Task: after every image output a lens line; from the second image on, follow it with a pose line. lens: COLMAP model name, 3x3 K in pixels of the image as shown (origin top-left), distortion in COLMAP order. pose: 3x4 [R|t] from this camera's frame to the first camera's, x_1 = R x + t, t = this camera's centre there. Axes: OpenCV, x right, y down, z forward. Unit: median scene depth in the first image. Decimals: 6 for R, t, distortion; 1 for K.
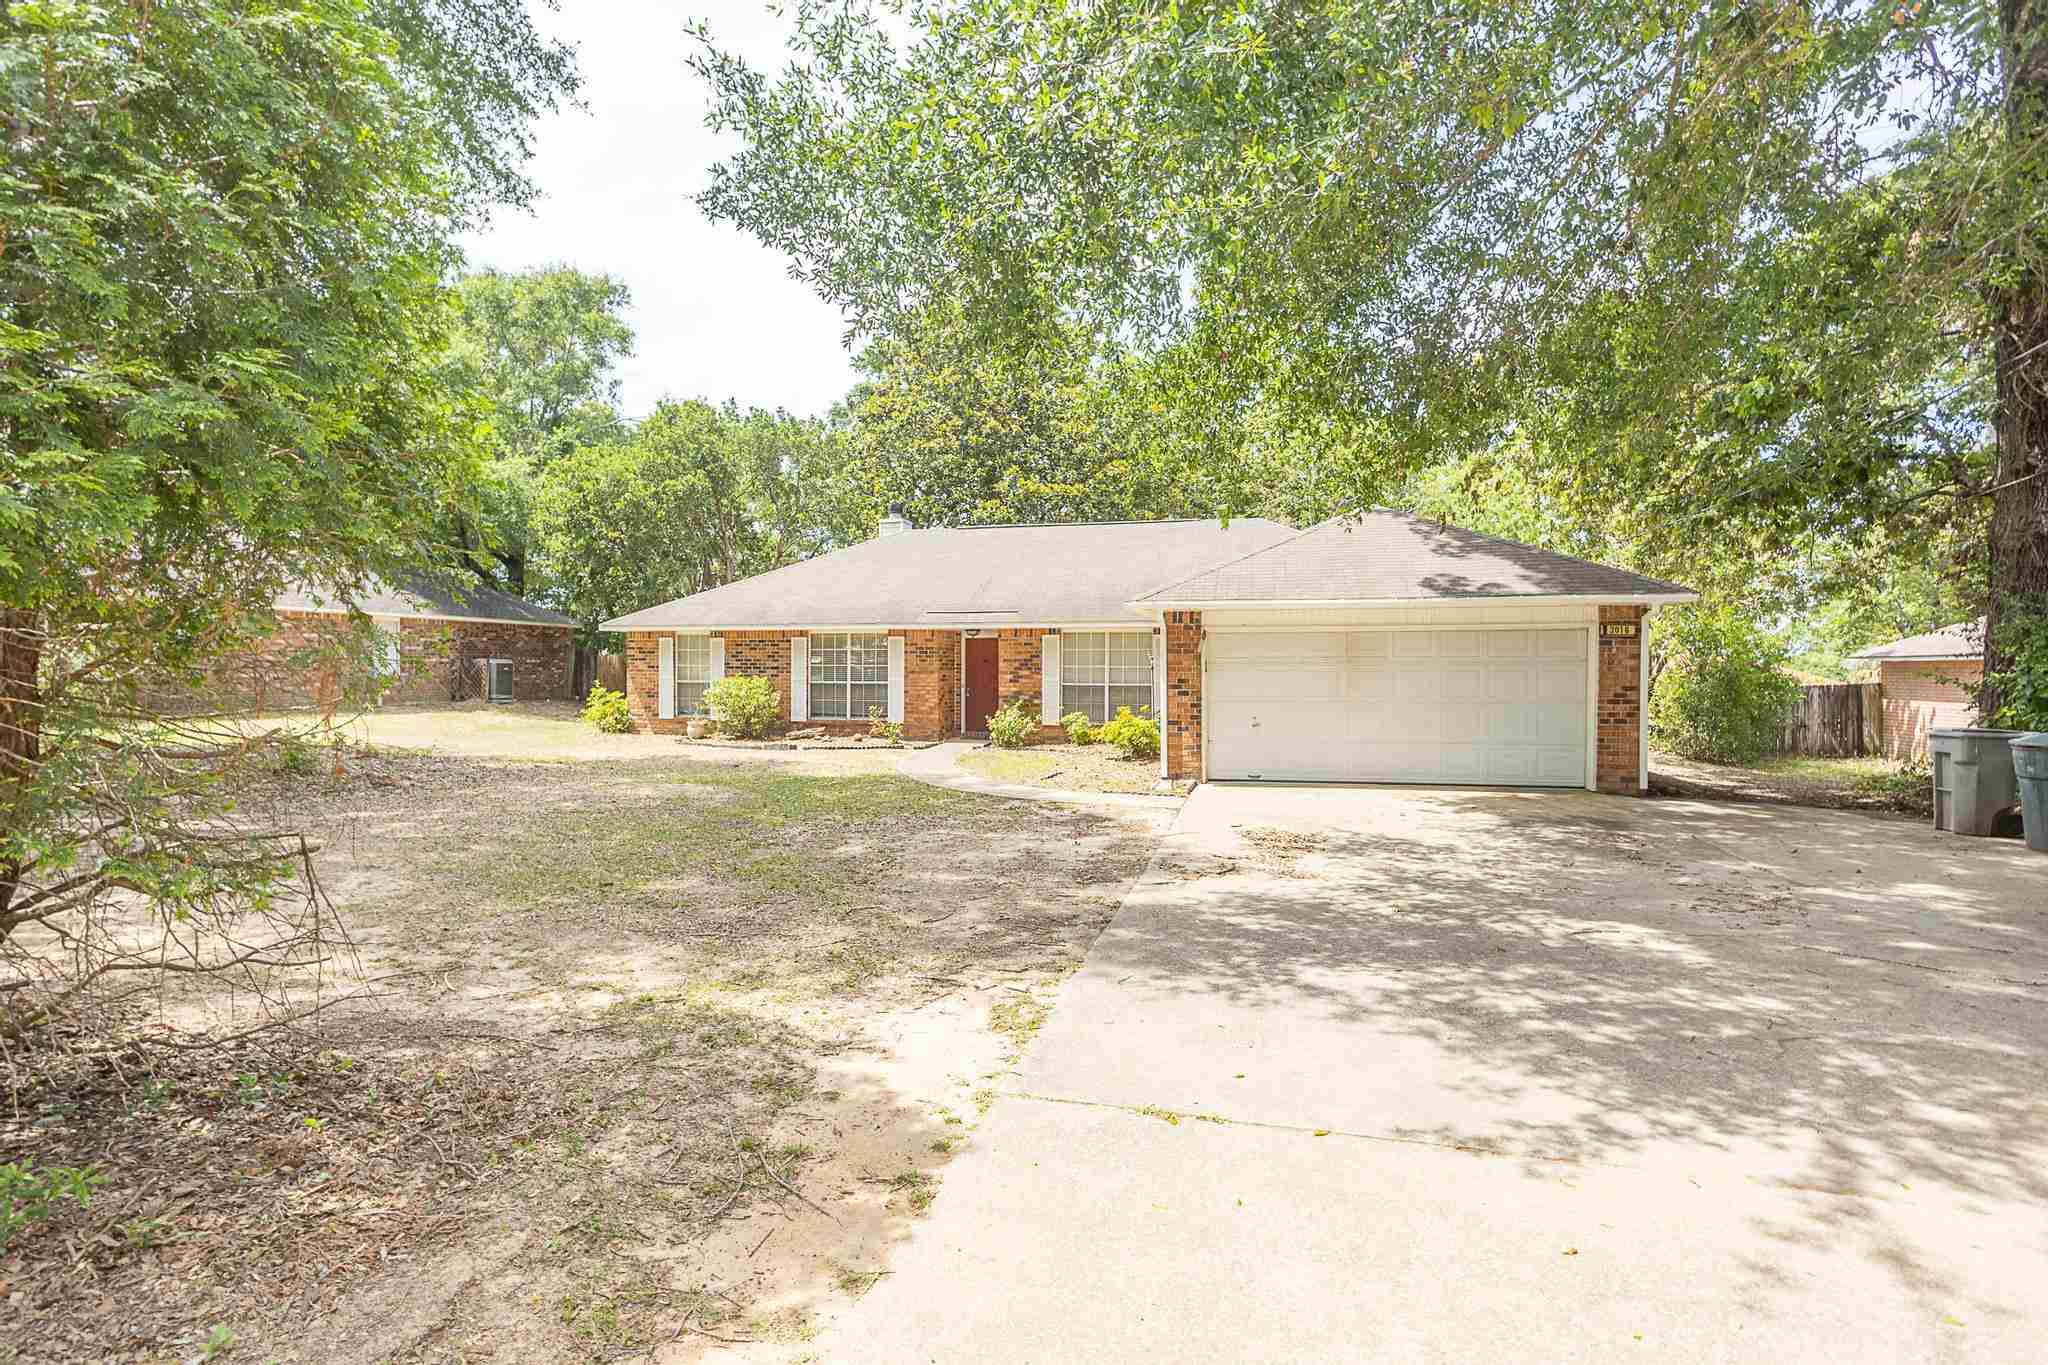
lens RADIAL K [[984.7, 0, 1024.0], [0, 984.7, 682.5], [0, 0, 1]] dist [-0.027048, 0.000047]
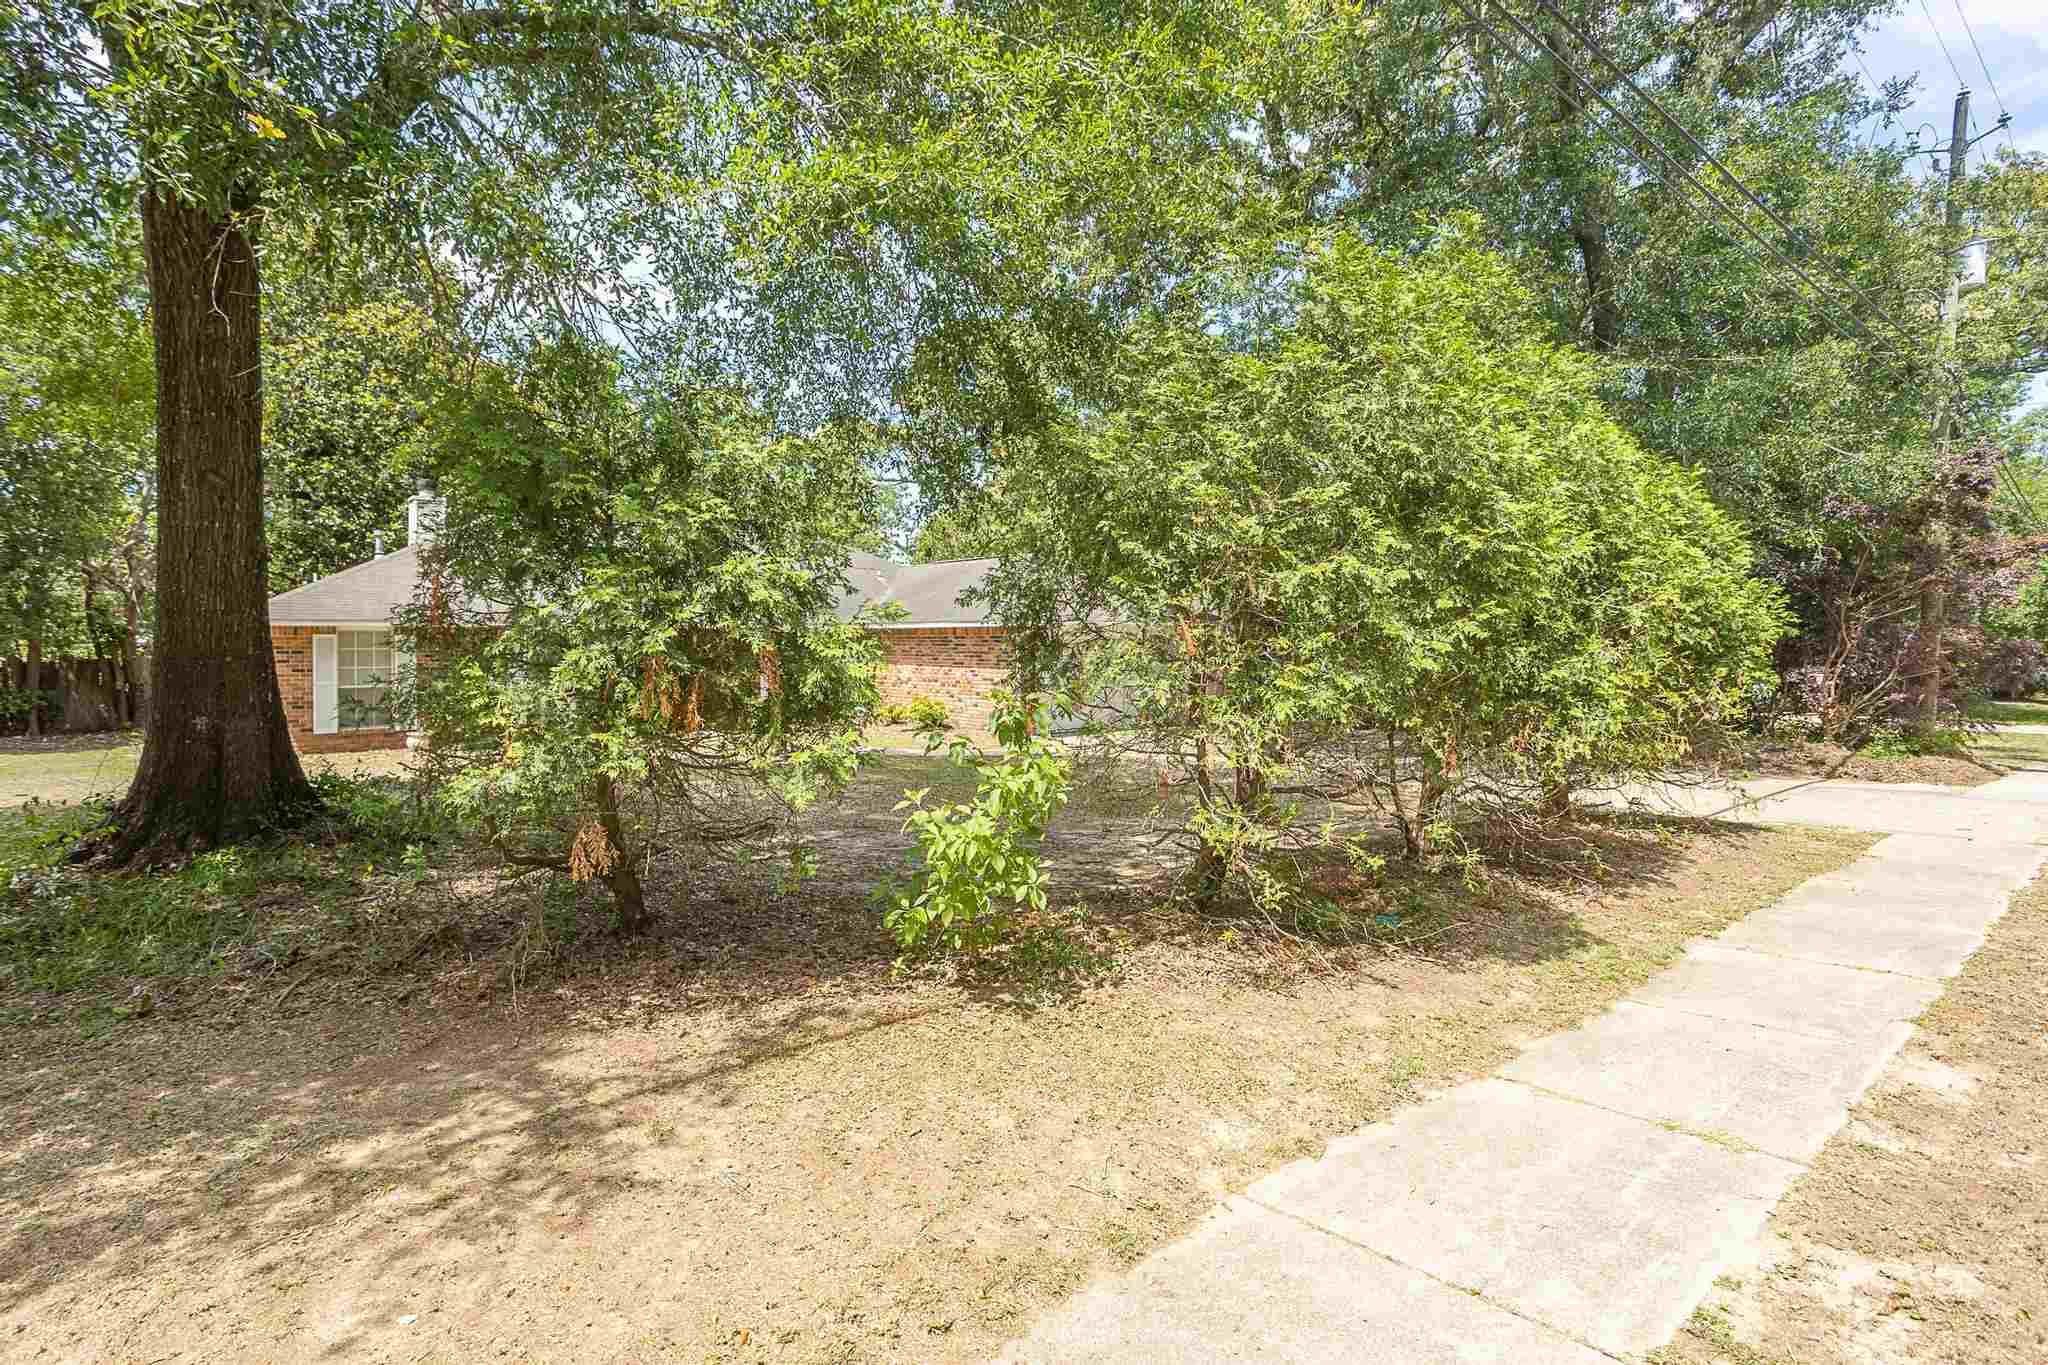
lens RADIAL K [[990.0, 0, 1021.2], [0, 990.0, 633.1], [0, 0, 1]] dist [-0.047958, 0.029818]
pose [[0.590491, -0.000256, 0.807044, -0.716718], [0.016955, 0.999783, -0.012088, -0.028780], [-0.806866, 0.020821, 0.590367, 0.058840]]
